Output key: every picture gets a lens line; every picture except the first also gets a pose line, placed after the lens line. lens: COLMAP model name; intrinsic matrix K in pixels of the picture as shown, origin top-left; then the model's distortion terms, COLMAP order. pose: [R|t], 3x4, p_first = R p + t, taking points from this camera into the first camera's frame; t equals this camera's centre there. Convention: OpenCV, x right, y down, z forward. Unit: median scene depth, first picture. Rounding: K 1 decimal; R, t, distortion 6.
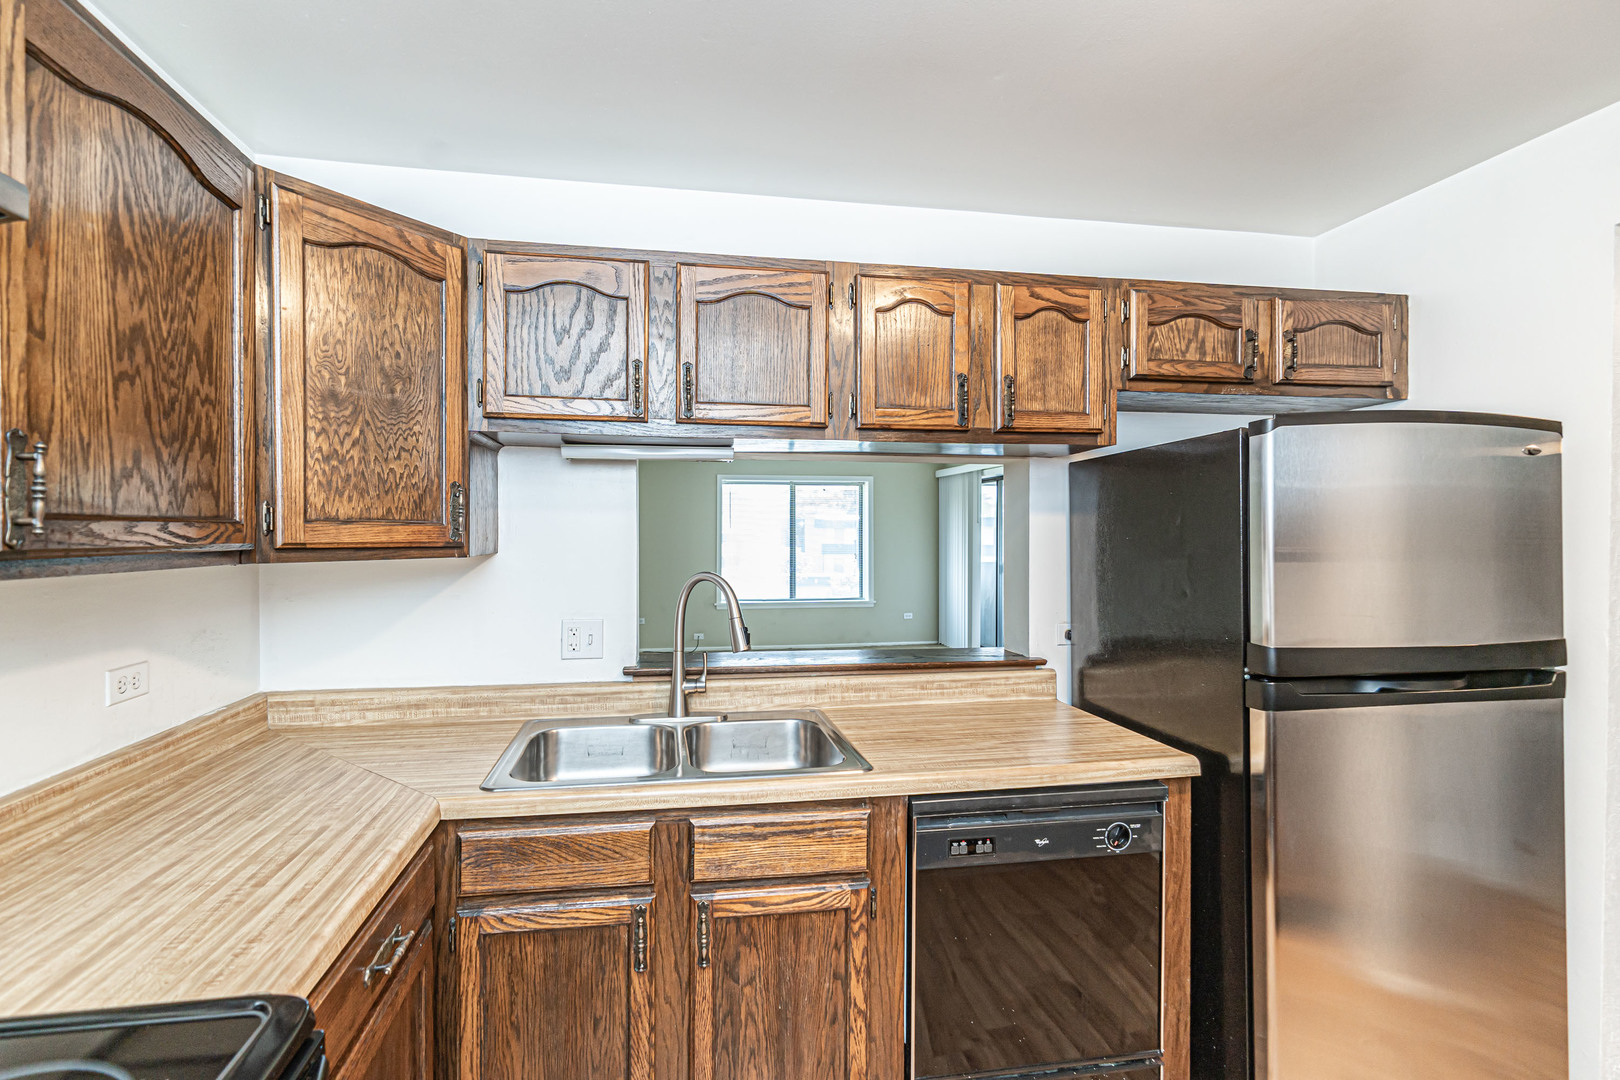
lens RADIAL K [[704.9, 0, 809.8], [0, 704.9, 538.8], [0, 0, 1]] dist [0.000100, 0.000038]
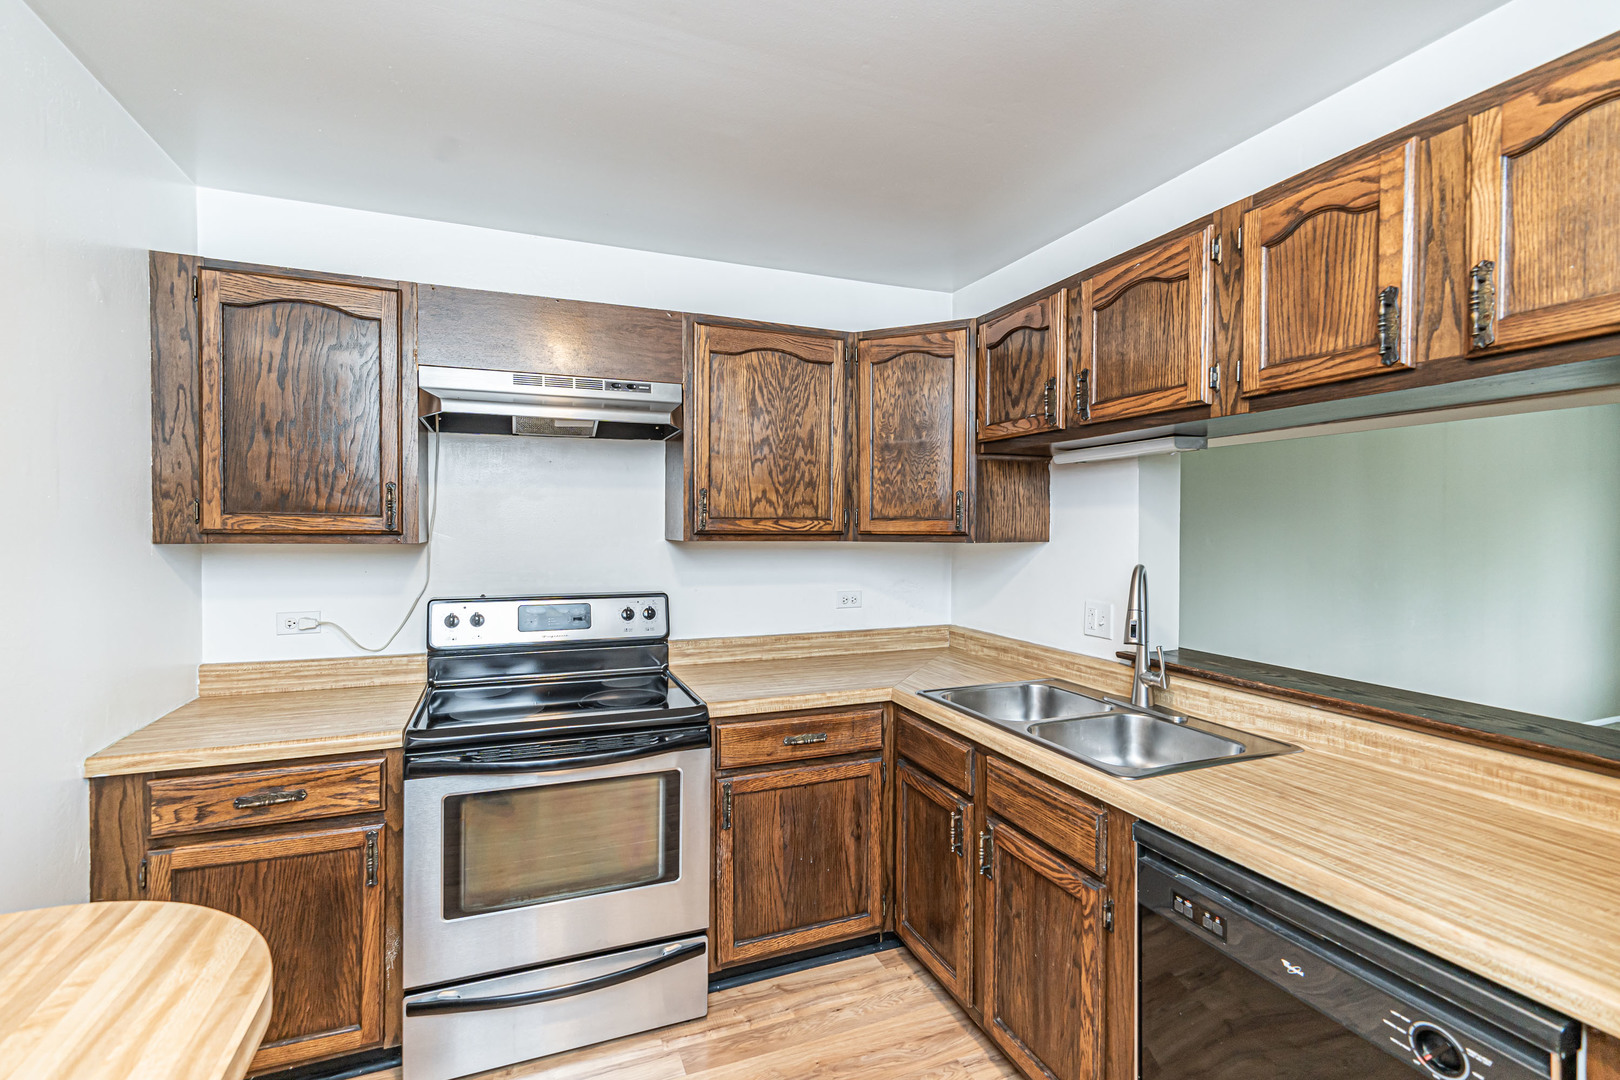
lens RADIAL K [[704.9, 0, 810.9], [0, 704.9, 537.2], [0, 0, 1]] dist [0.000100, 0.000038]
pose [[0.239048, 0.013729, -0.970911, 0.928713], [-0.012664, 0.999859, 0.011021, 0.003673], [0.970925, 0.009661, 0.239188, 0.386957]]
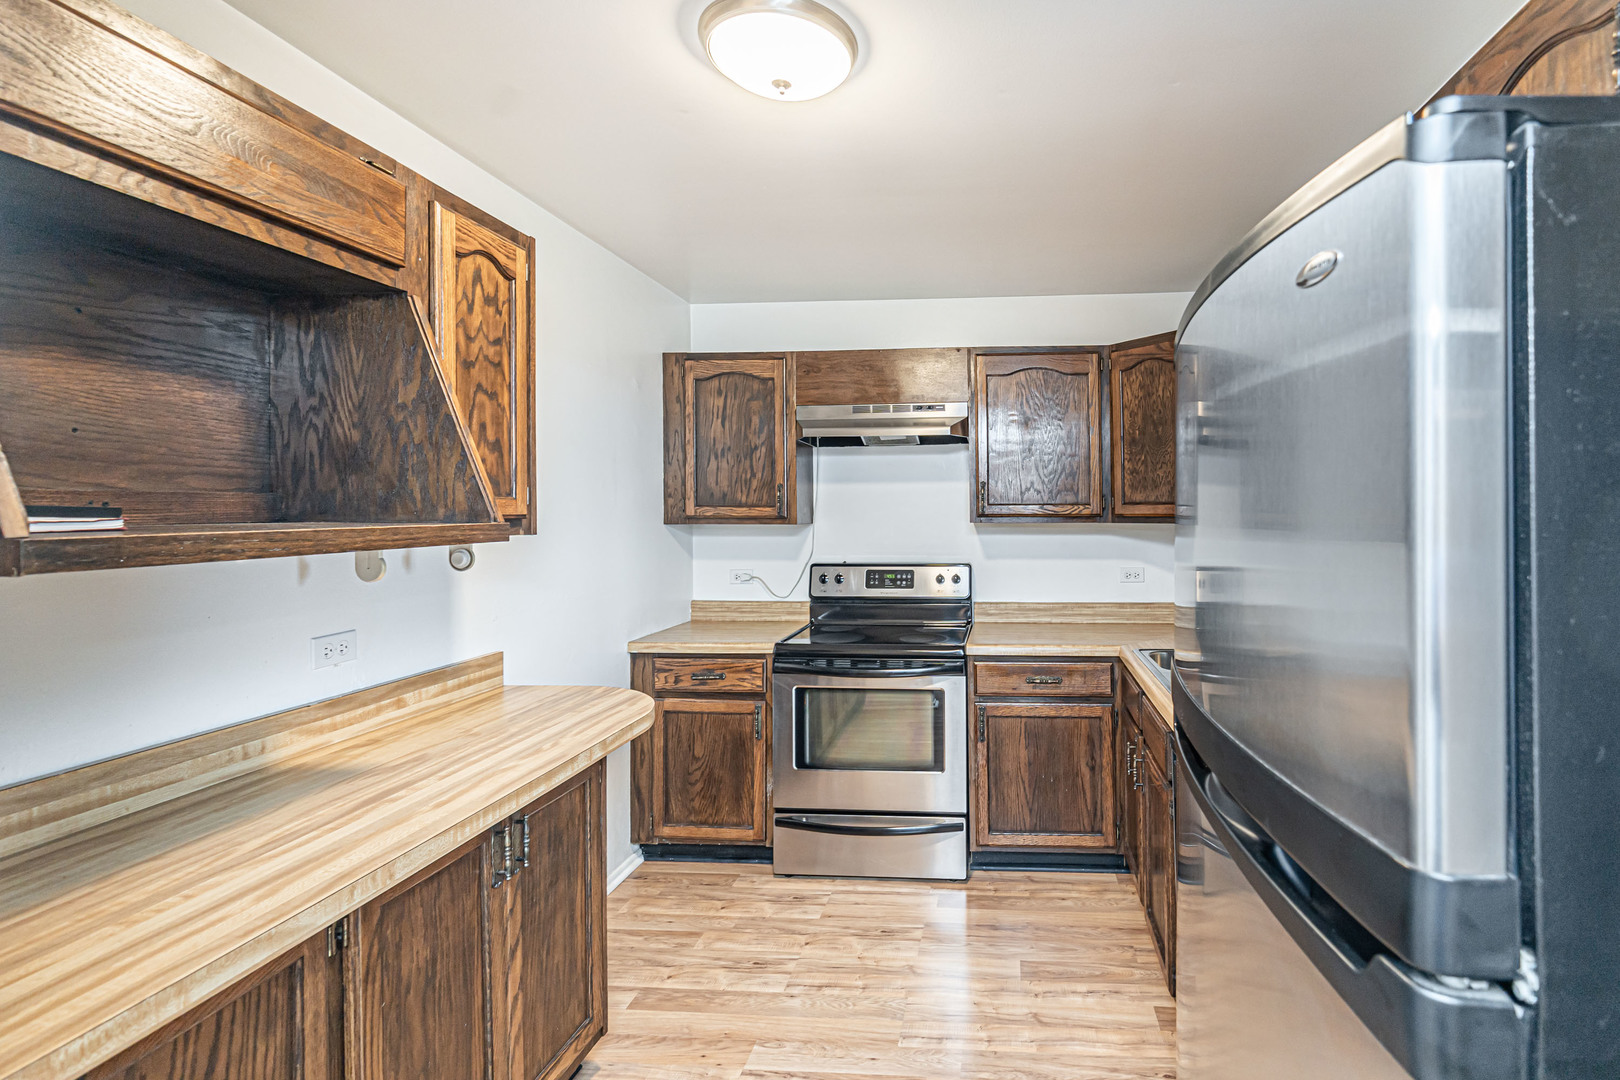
lens RADIAL K [[704.9, 0, 918.7], [0, 704.9, 510.7], [0, 0, 1]] dist [0.000100, 0.000038]
pose [[-0.229022, -0.002306, -0.973419, 1.352358], [-0.004118, 0.999991, -0.001400, 0.002316], [0.973413, 0.003688, -0.229029, 0.812041]]
